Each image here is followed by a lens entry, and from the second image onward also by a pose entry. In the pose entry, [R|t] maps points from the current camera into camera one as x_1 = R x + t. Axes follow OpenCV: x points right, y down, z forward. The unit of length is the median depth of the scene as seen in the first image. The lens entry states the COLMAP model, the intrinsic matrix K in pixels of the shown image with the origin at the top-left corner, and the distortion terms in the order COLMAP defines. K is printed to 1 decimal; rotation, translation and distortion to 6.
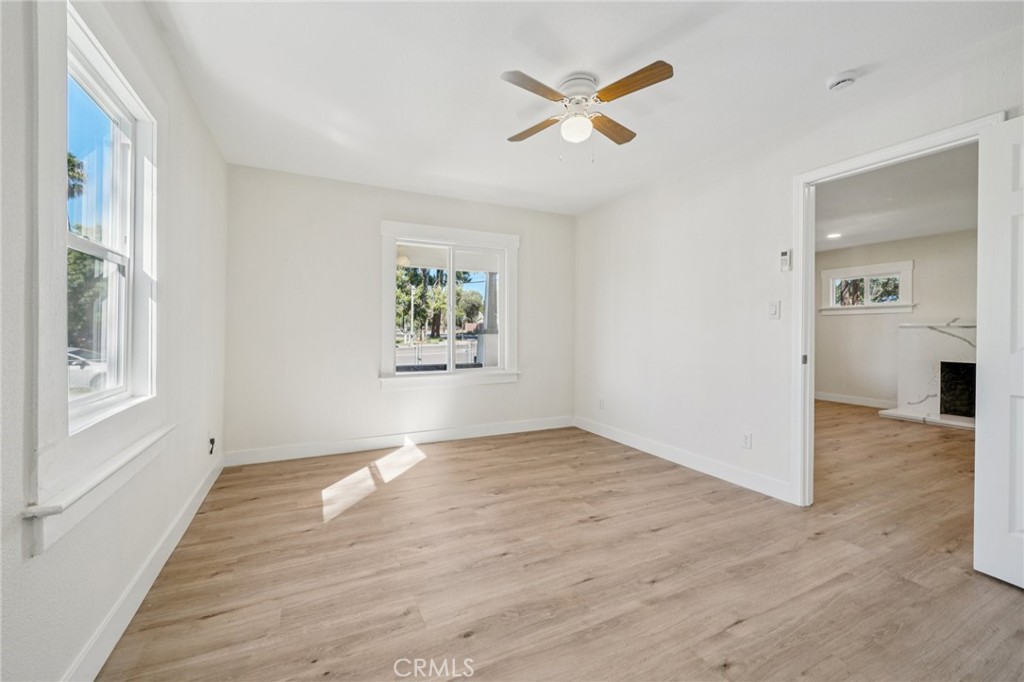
lens RADIAL K [[404.6, 0, 507.7], [0, 404.6, 333.7], [0, 0, 1]] dist [-0.000024, 0.000055]
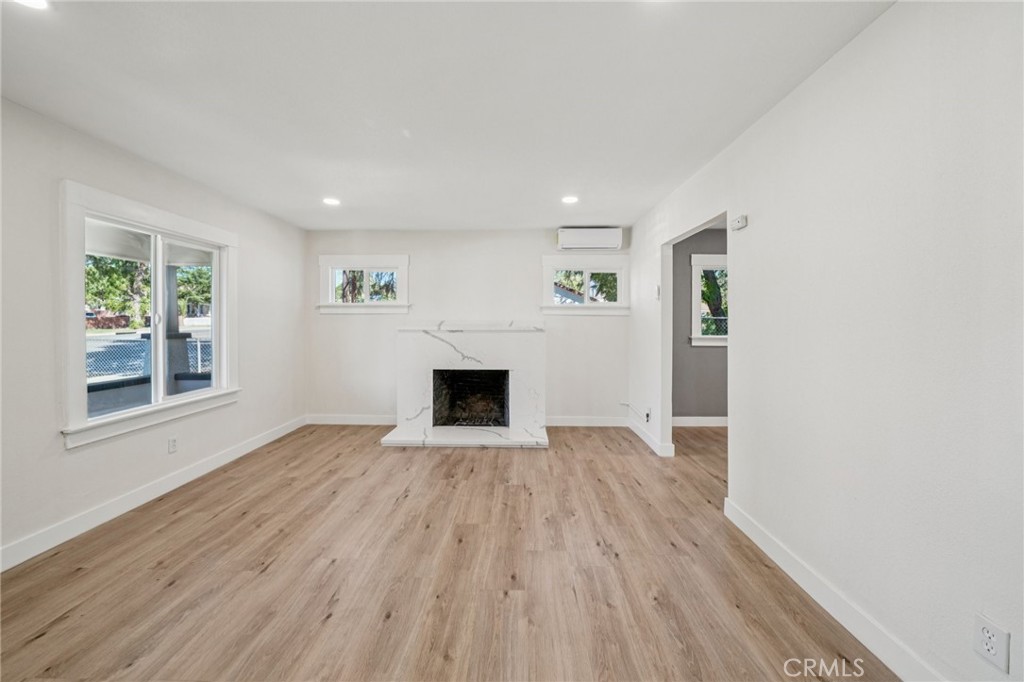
lens RADIAL K [[384.5, 0, 513.2], [0, 384.5, 324.9], [0, 0, 1]] dist [-0.013282, -0.000247]
pose [[0.450073, -0.003891, 0.892984, 0.219261], [0.001844, 0.999992, 0.003428, -0.019147], [-0.892990, 0.000104, 0.450076, 0.259494]]
